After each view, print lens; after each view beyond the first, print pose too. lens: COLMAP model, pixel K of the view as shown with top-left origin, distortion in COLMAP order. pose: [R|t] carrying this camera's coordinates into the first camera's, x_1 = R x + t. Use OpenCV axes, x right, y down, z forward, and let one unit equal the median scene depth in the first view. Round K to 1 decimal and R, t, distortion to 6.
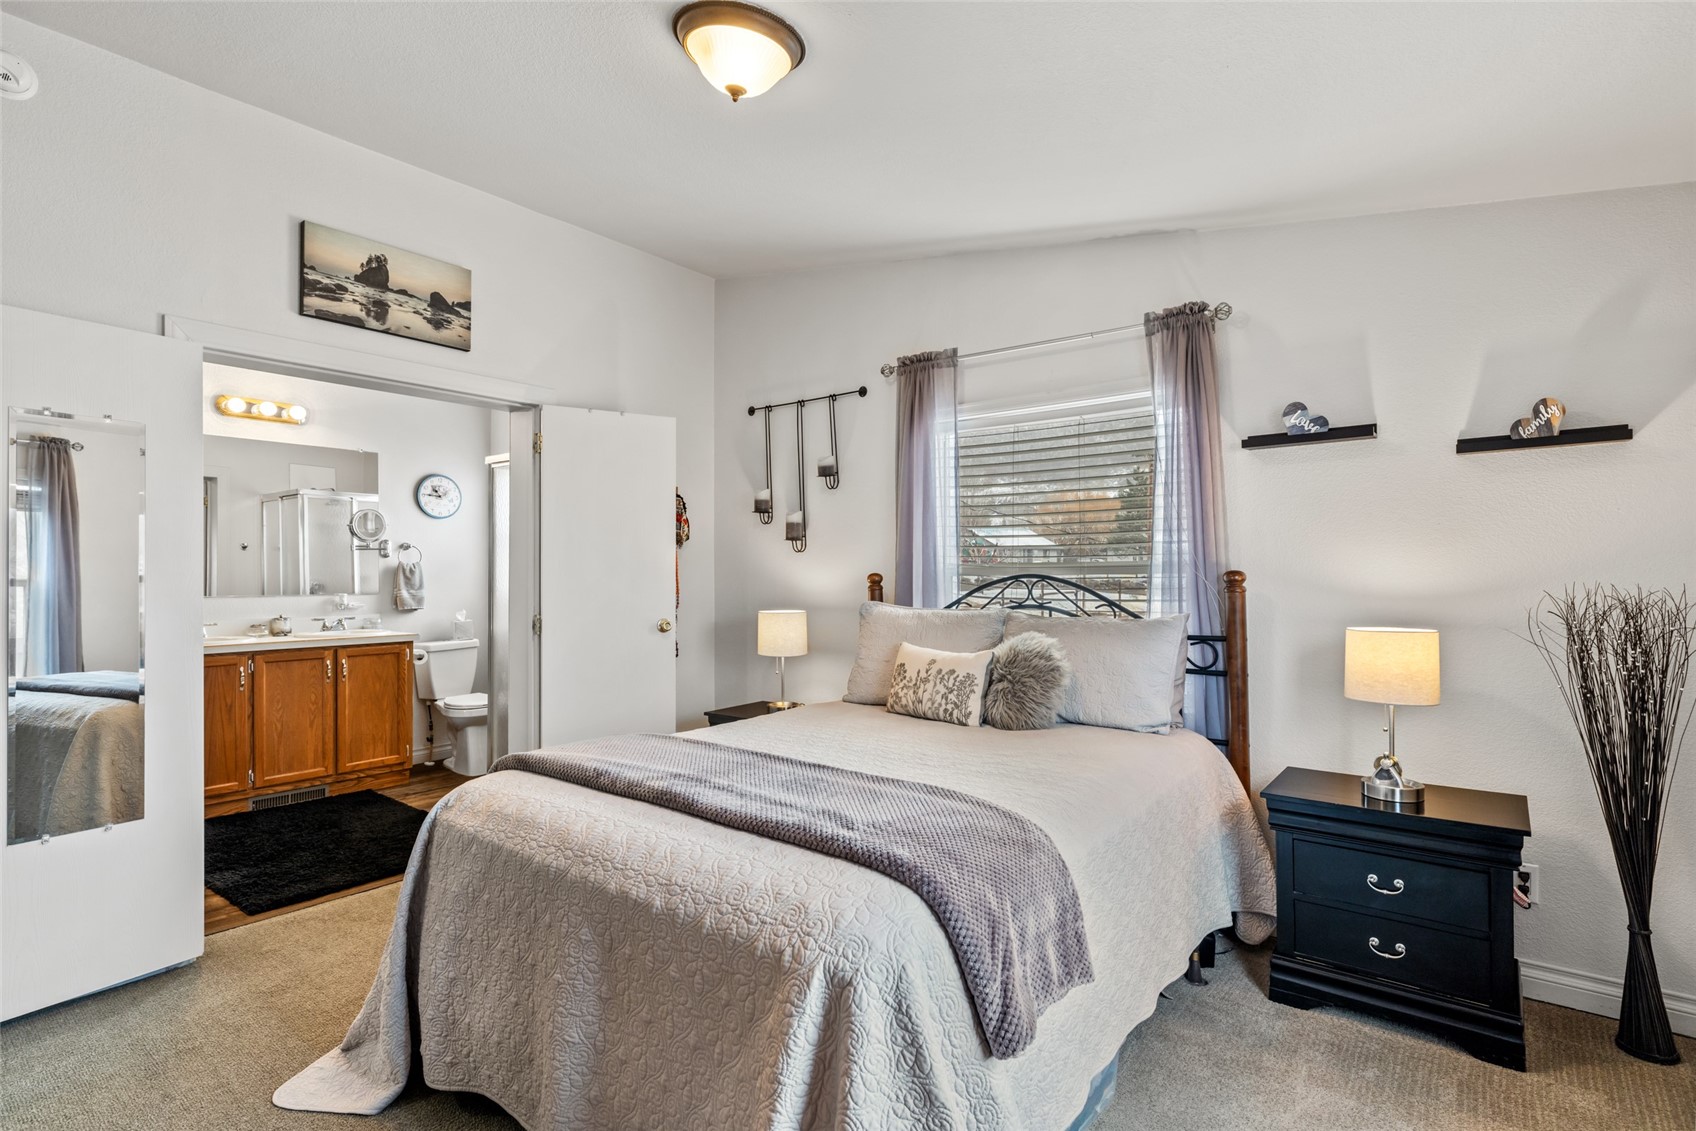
lens RADIAL K [[825.1, 0, 842.0], [0, 825.1, 569.0], [0, 0, 1]] dist [-0.002952, -0.000009]
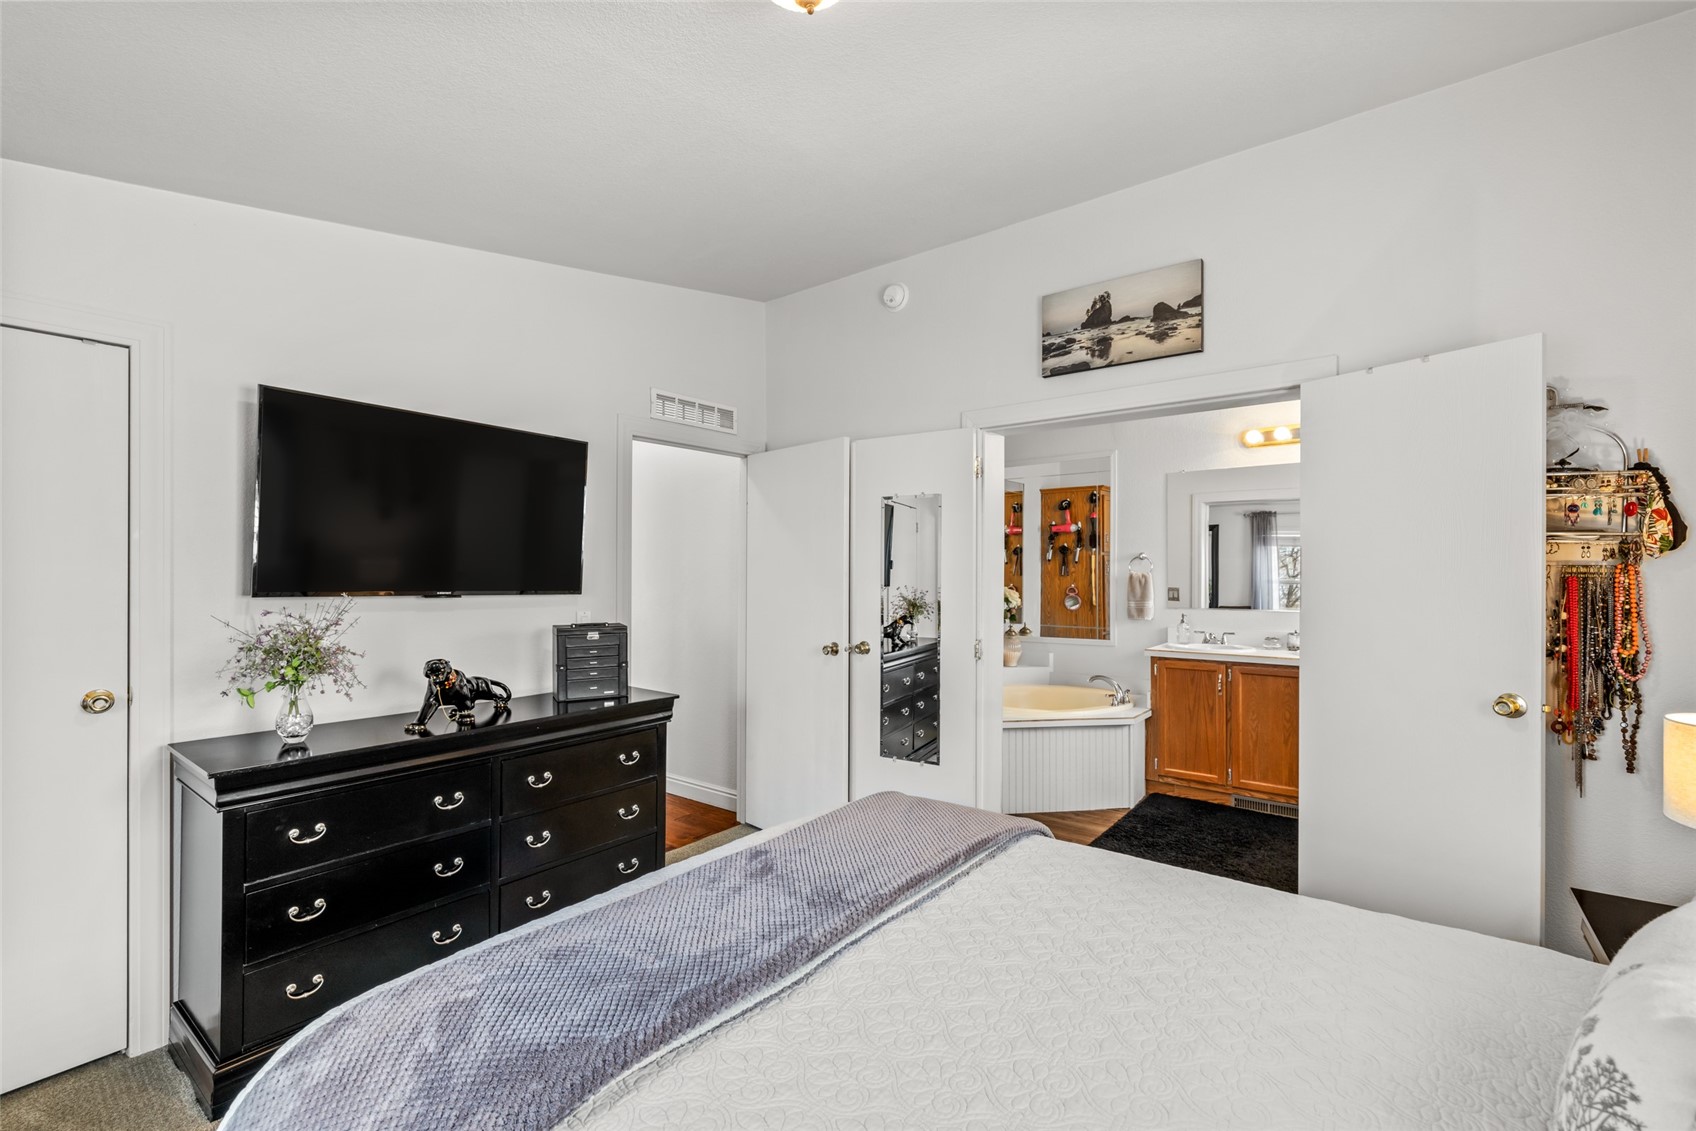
lens RADIAL K [[730.9, 0, 845.9], [0, 730.9, 574.4], [0, 0, 1]] dist [0.001617, 0.000123]
pose [[0.016280, 0.001667, -0.999866, 0.350250], [0.005012, 0.999986, 0.001748, -0.029371], [0.999855, -0.005040, 0.016271, 0.645302]]
